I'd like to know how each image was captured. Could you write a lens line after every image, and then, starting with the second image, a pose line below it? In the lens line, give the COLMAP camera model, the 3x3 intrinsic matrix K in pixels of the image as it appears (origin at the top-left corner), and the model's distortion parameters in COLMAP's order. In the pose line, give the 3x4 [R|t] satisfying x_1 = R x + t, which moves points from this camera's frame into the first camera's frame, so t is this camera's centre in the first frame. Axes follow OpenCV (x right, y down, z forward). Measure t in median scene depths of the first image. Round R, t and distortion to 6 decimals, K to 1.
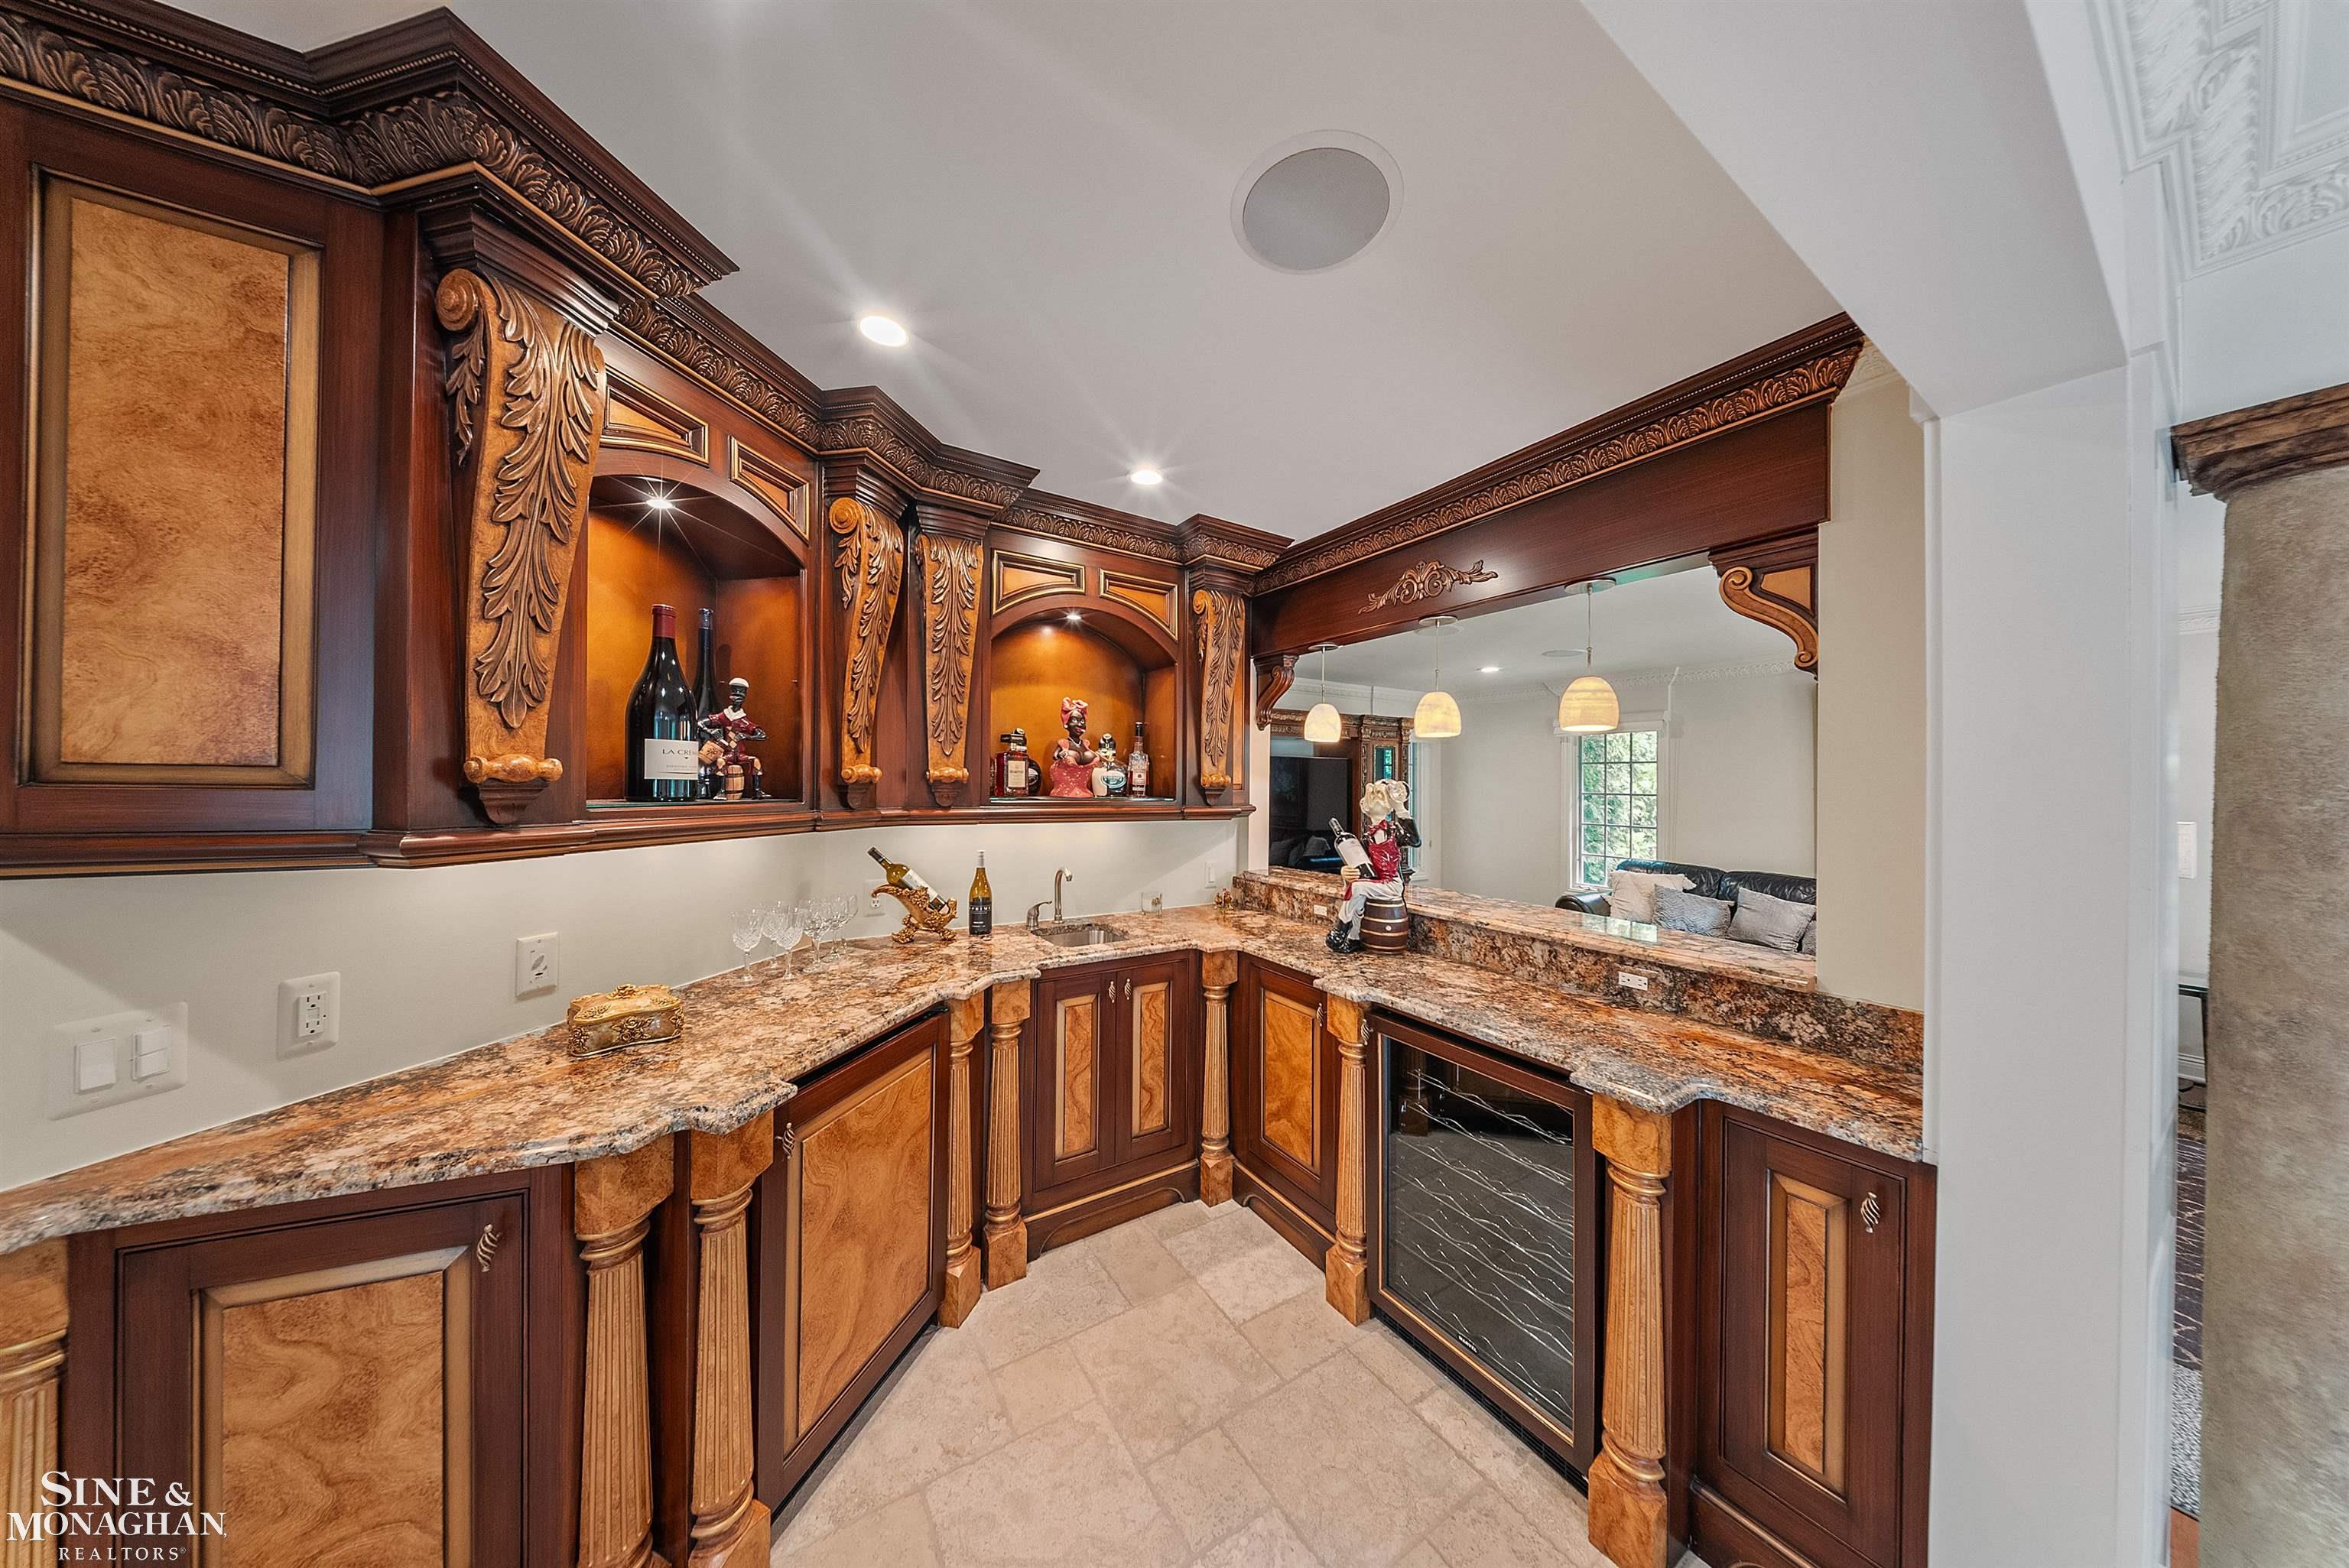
lens RADIAL K [[691.4, 0, 1174.0], [0, 691.4, 777.4], [0, 0, 1]] dist [-0.009810, -0.000210]
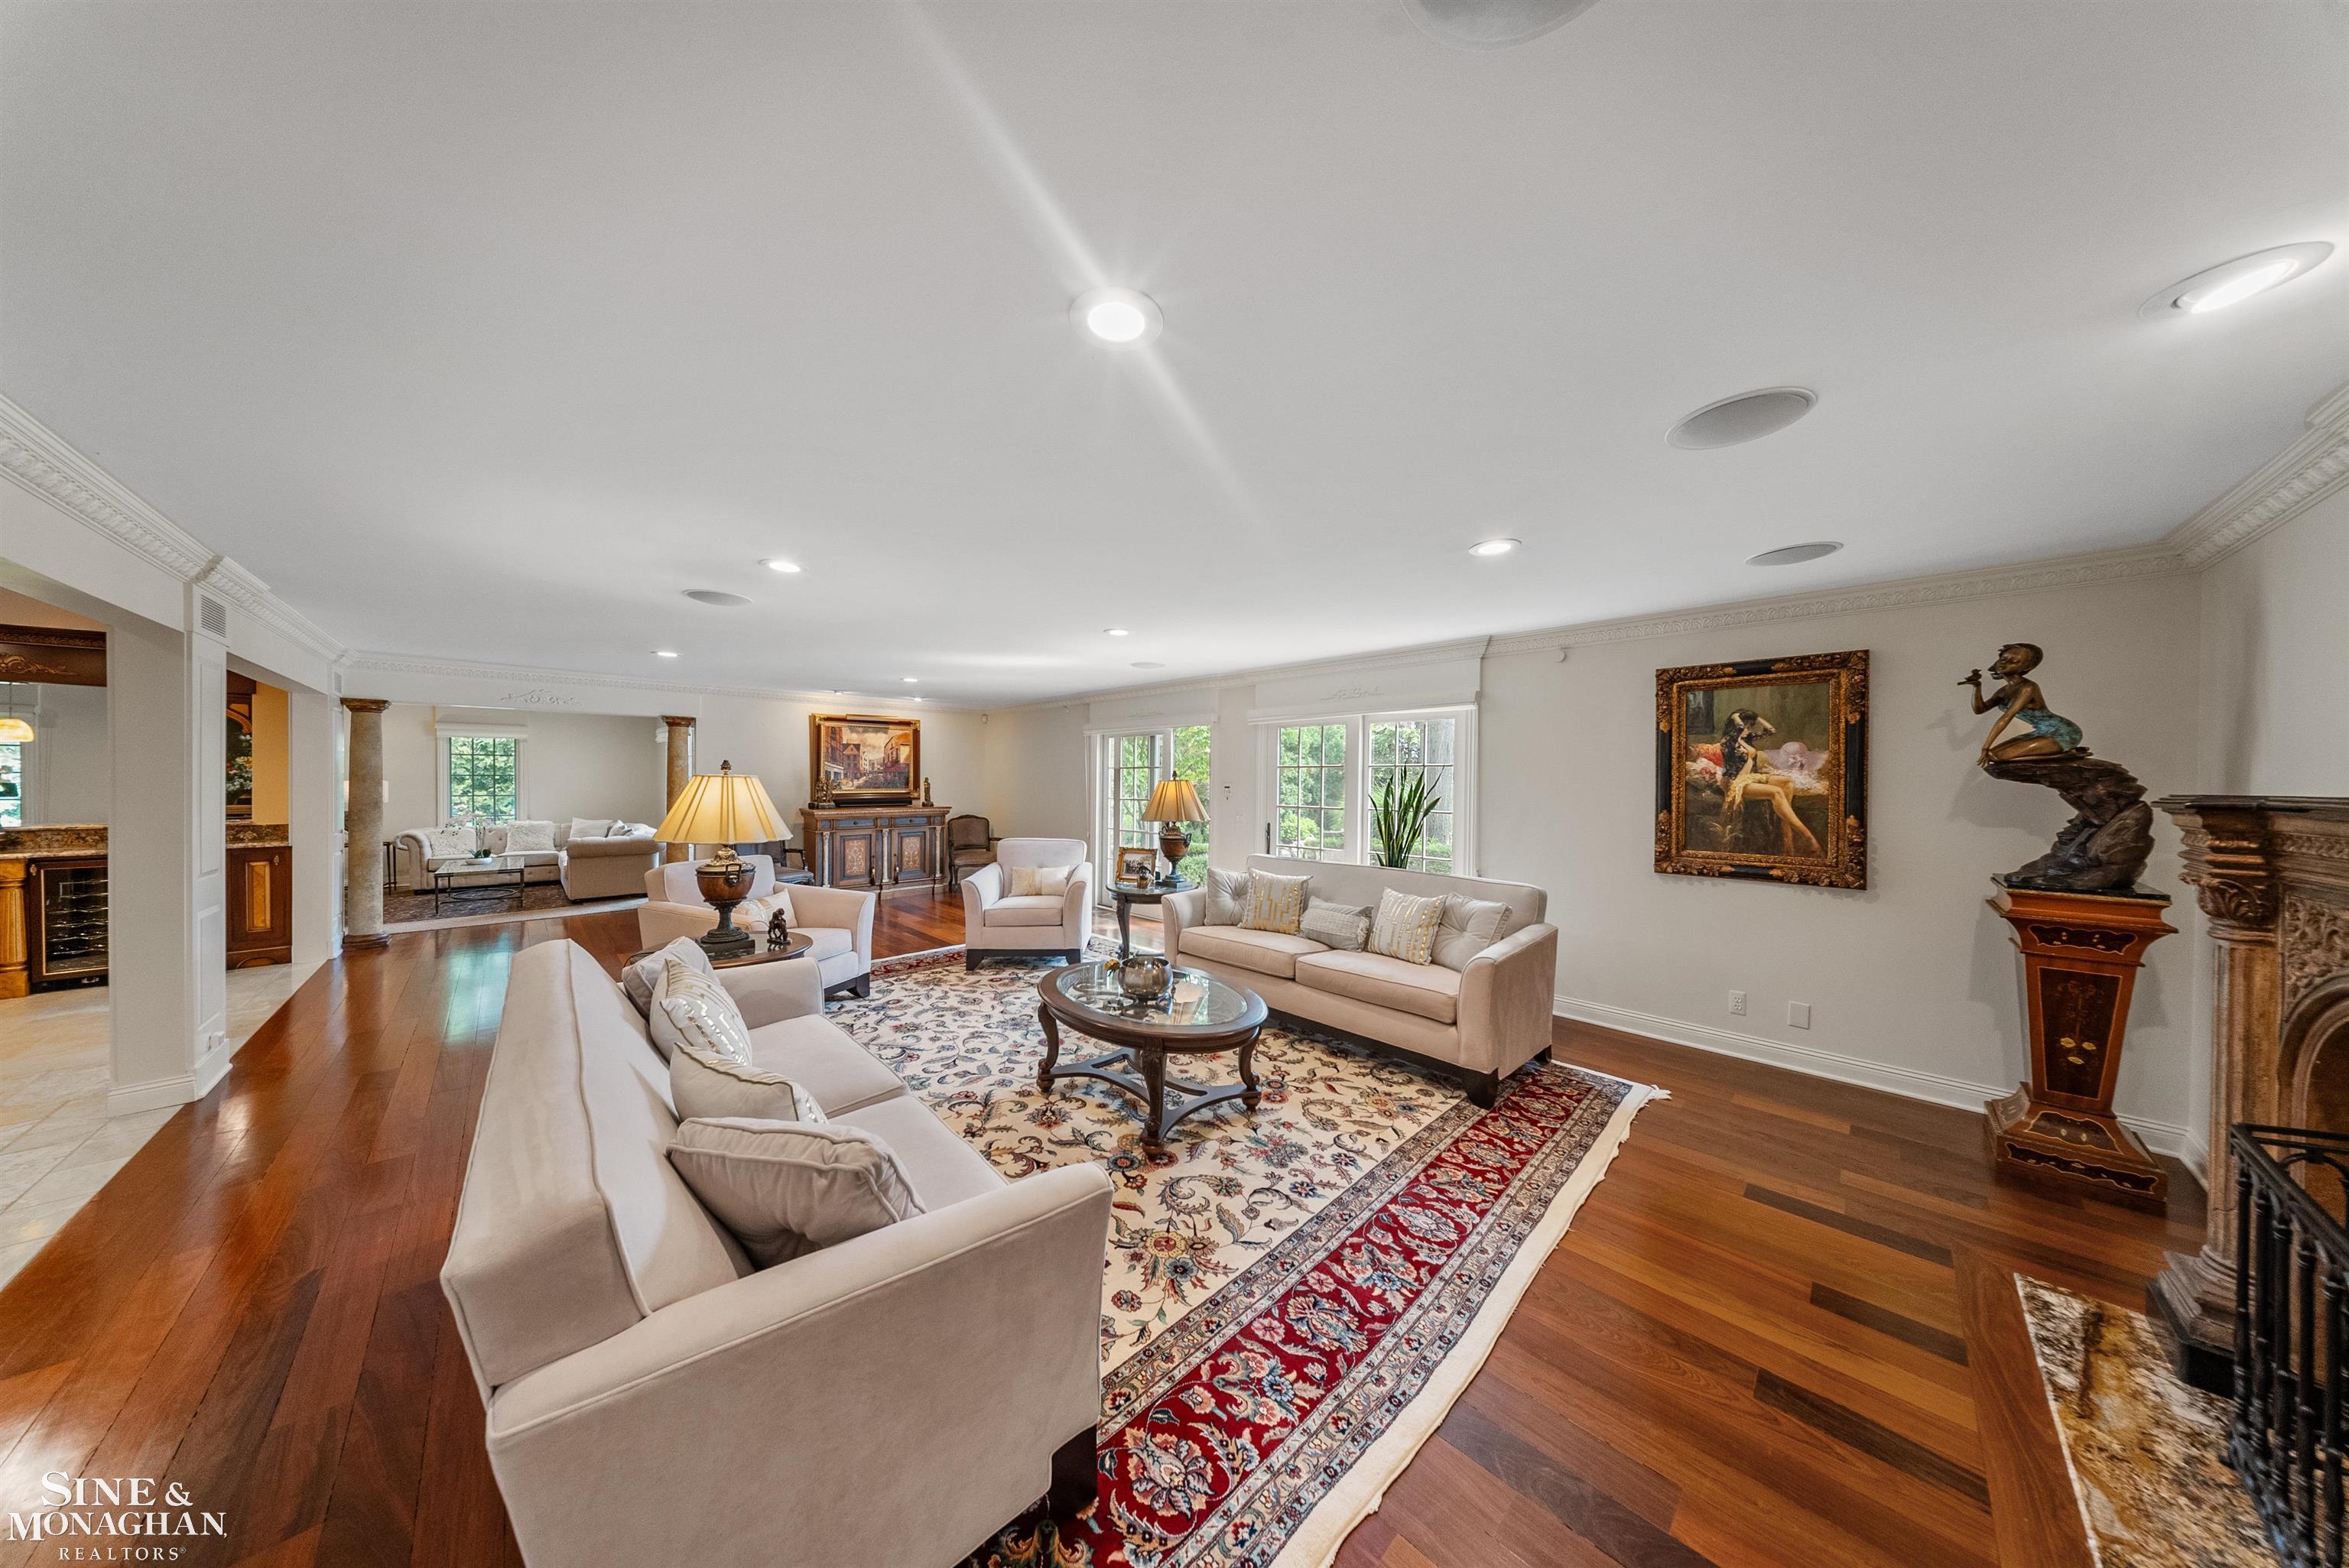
lens RADIAL K [[691.4, 0, 1178.0], [0, 691.4, 781.6], [0, 0, 1]] dist [-0.009810, -0.000210]
pose [[-0.201436, -0.008349, 0.979466, -4.493150], [-0.012982, 0.999899, 0.005853, 0.016775], [-0.979416, -0.011536, -0.201524, -3.860563]]
